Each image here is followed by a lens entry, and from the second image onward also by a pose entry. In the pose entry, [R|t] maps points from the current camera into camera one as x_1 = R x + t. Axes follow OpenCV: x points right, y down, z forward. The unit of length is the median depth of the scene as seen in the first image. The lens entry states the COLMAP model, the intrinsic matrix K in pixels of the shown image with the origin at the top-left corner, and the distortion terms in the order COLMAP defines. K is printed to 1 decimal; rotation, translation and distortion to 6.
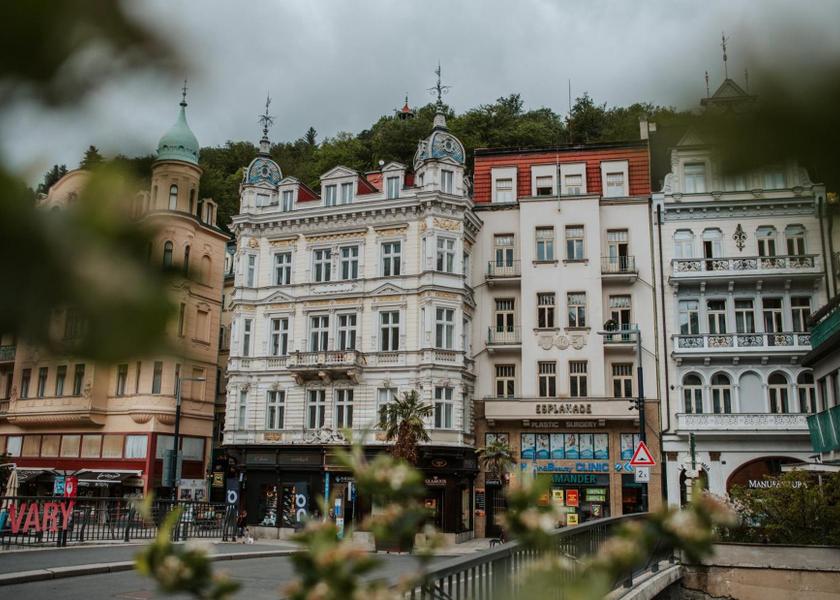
lens RADIAL K [[866.1, 0, 419.6], [0, 866.1, 305.3], [0, 0, 1]] dist [-0.059019, 0.000000]
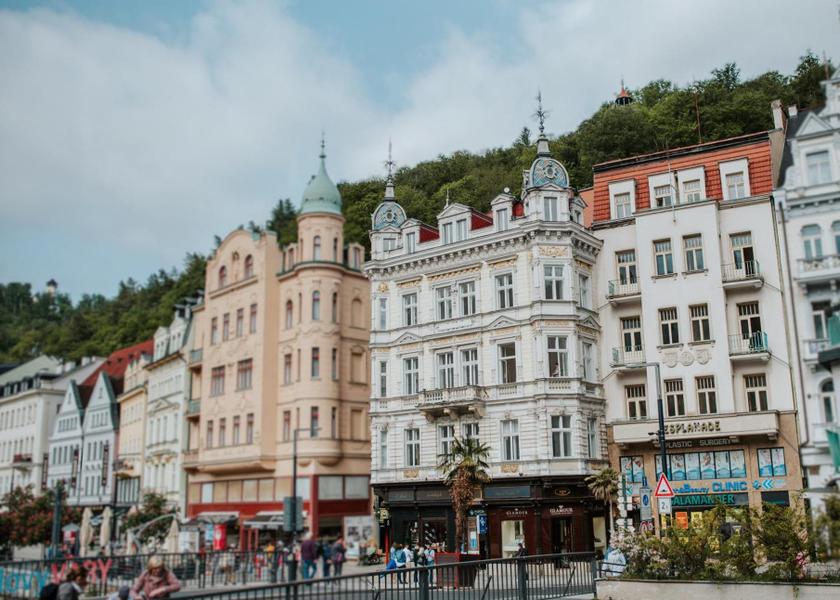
lens RADIAL K [[916.2, 0, 420.2], [0, 916.2, 296.4], [0, 0, 1]] dist [-0.054046, 0.000000]
pose [[0.961784, -0.106885, -0.252086, 0.136196], [0.101666, 0.994248, -0.033676, -0.020811], [0.254236, 0.006761, 0.967119, -0.056814]]
